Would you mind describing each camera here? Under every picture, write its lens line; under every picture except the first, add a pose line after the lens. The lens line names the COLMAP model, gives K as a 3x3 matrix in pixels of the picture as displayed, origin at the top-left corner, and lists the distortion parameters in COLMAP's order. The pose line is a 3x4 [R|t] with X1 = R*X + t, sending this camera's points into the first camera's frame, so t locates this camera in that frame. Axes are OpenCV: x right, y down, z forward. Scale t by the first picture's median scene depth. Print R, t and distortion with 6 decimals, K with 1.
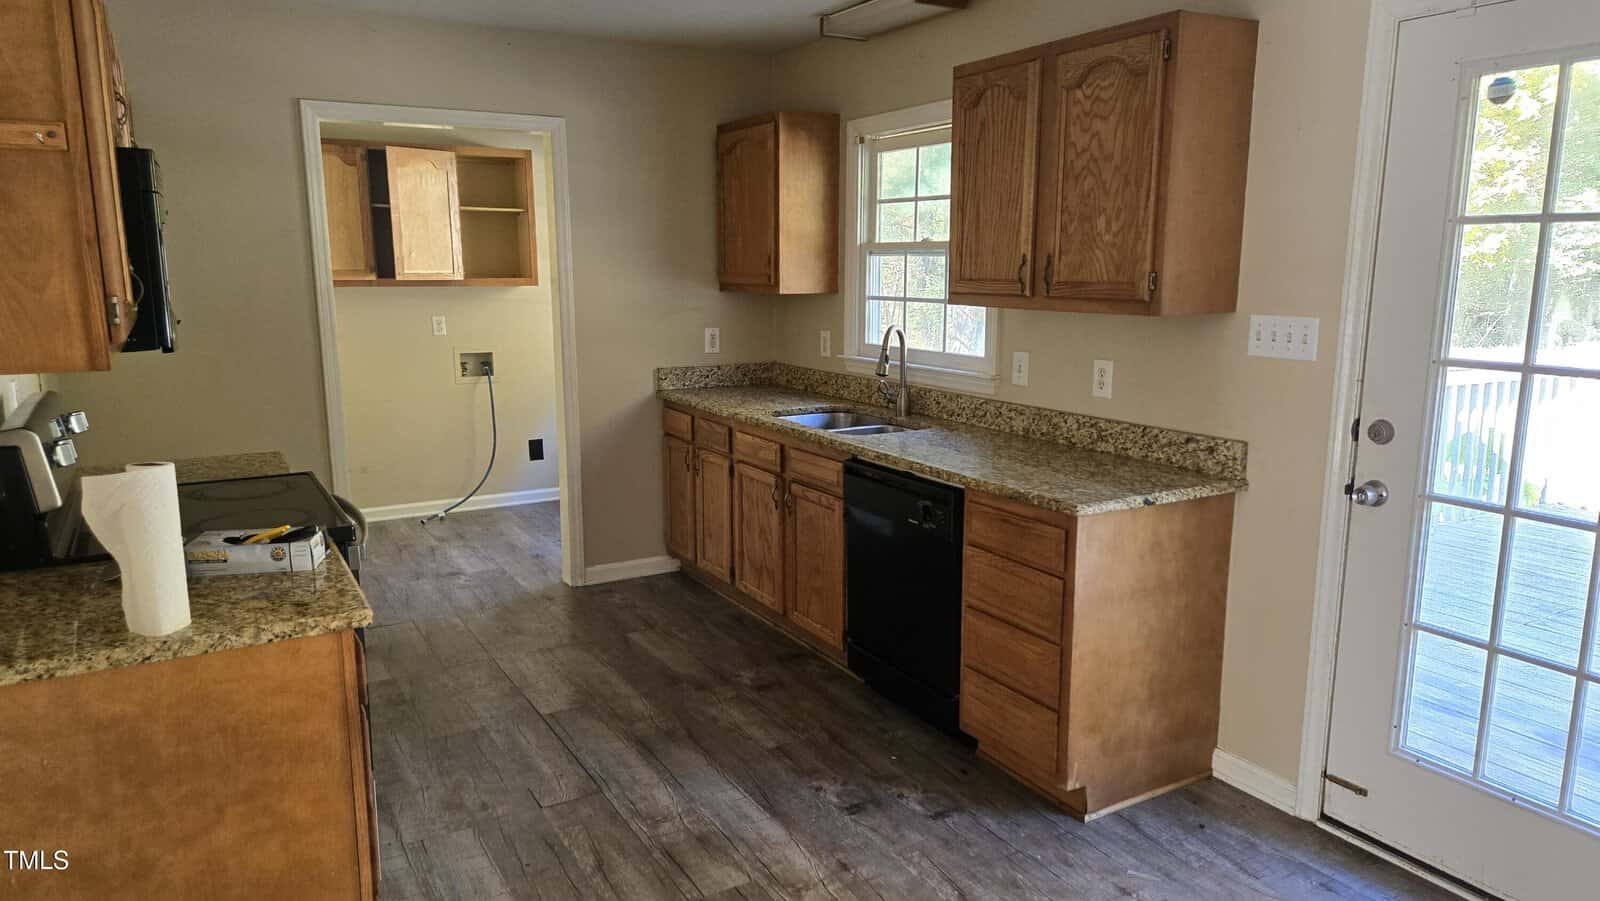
lens RADIAL K [[1064.1, 0, 789.0], [0, 1064.1, 446.9], [0, 0, 1]] dist [0.089055, -0.077008]
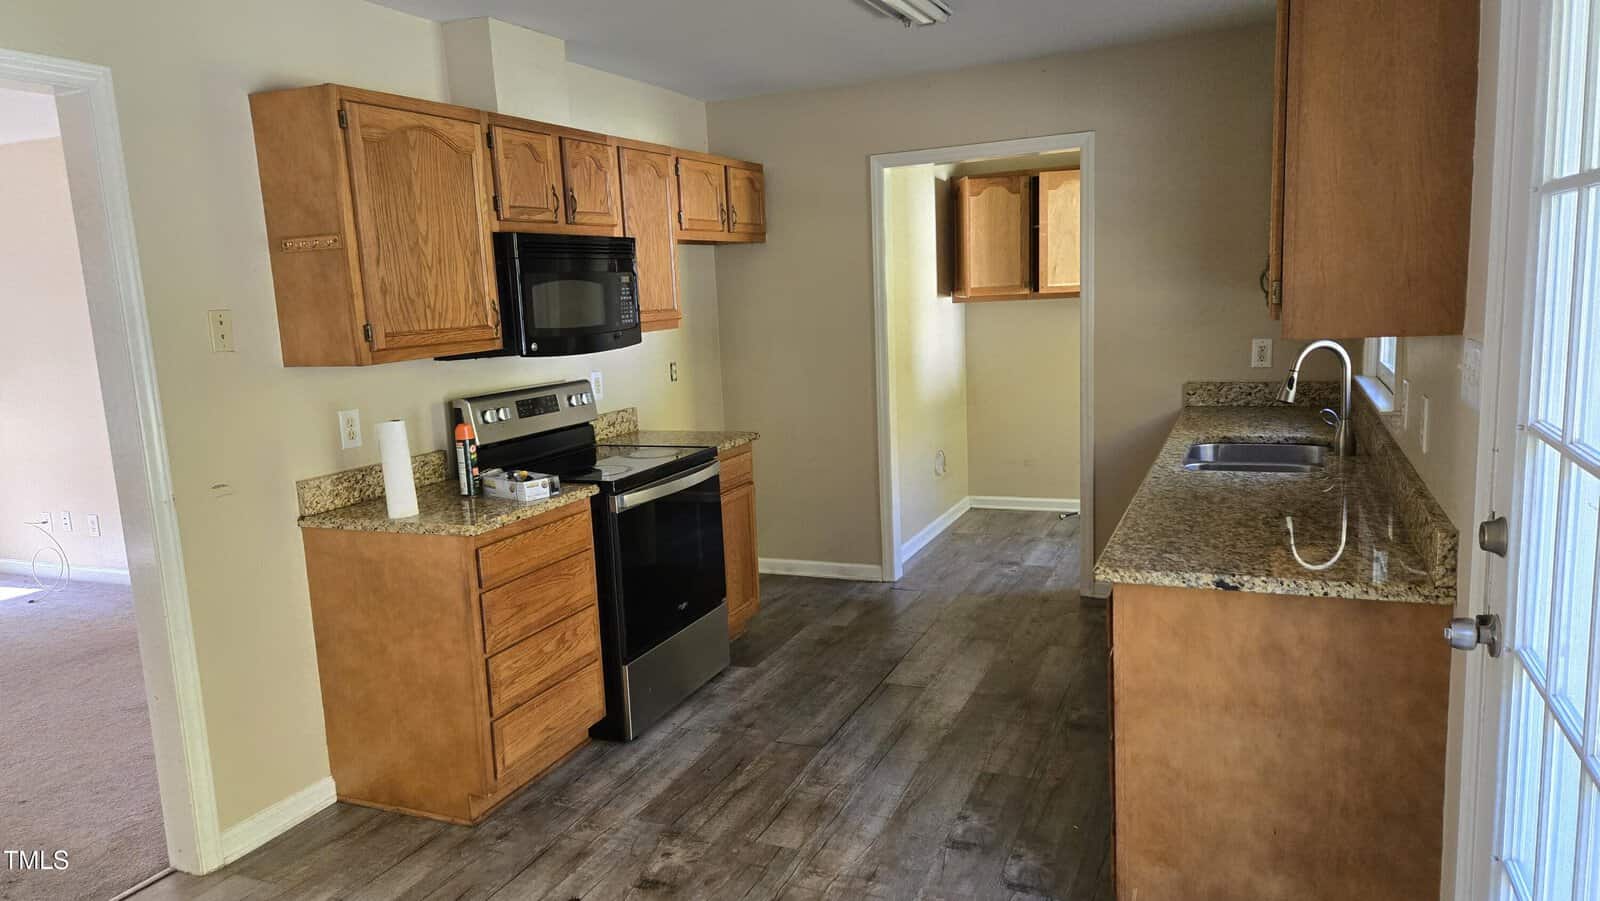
lens RADIAL K [[1064.1, 0, 789.0], [0, 1064.1, 446.9], [0, 0, 1]] dist [0.089055, -0.077008]
pose [[0.594401, 0.092853, -0.798790, 0.423068], [-0.093045, 0.994581, 0.046375, -0.029262], [0.798768, 0.046758, 0.599820, 0.167425]]
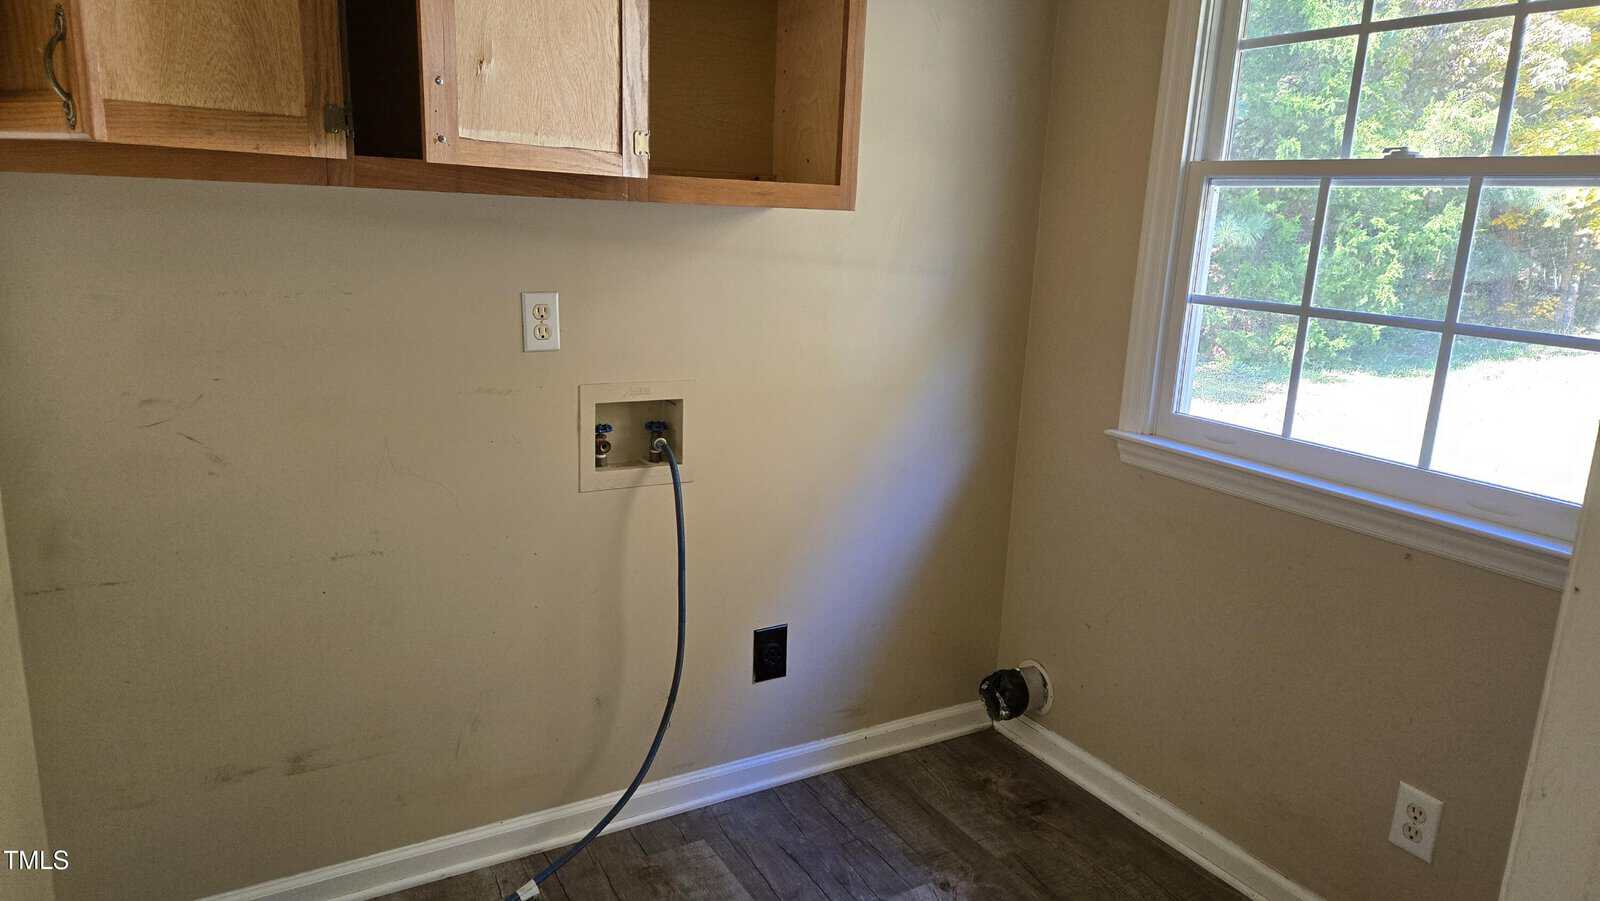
lens RADIAL K [[1064.1, 0, 789.0], [0, 1064.1, 446.9], [0, 0, 1]] dist [0.089055, -0.077008]
pose [[0.999071, 0.037857, 0.020599, -0.321416], [-0.038853, 0.997975, 0.050364, -0.118316], [-0.018651, -0.051117, 0.998518, 0.843698]]
